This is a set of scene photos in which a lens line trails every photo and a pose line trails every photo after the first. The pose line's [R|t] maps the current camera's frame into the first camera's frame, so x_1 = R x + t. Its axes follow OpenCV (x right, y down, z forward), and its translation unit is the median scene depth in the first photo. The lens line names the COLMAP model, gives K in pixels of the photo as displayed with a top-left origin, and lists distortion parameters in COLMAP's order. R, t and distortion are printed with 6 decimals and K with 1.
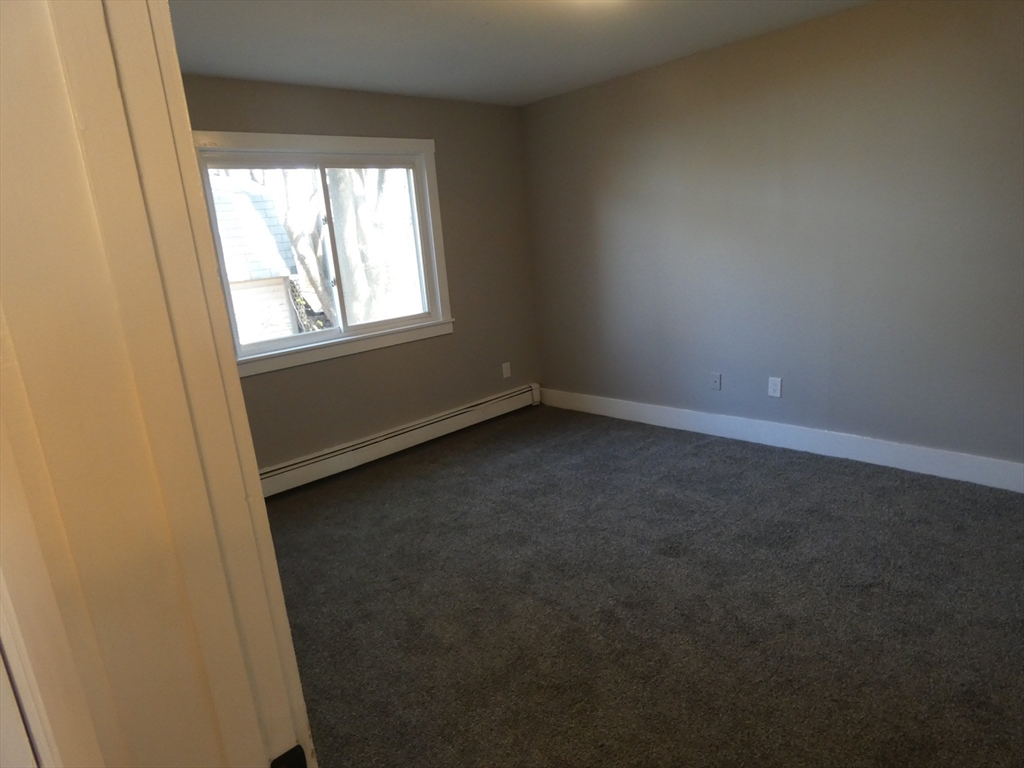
lens RADIAL K [[619.5, 0, 515.6], [0, 619.5, 378.1], [0, 0, 1]] dist [0.005450, 0.002231]
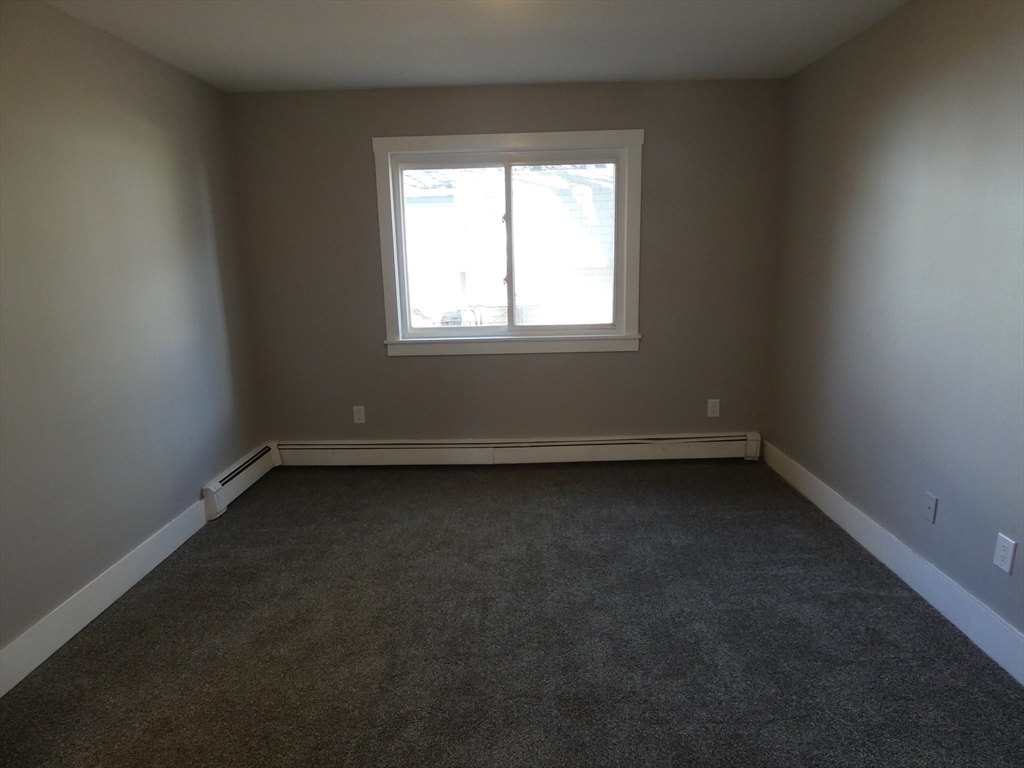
lens RADIAL K [[619.5, 0, 515.6], [0, 619.5, 378.1], [0, 0, 1]] dist [0.005450, 0.002231]
pose [[0.721603, 0.208295, -0.660229, 0.393121], [-0.194550, 0.976246, 0.095360, -0.093980], [0.664409, 0.059635, 0.744986, 0.262087]]
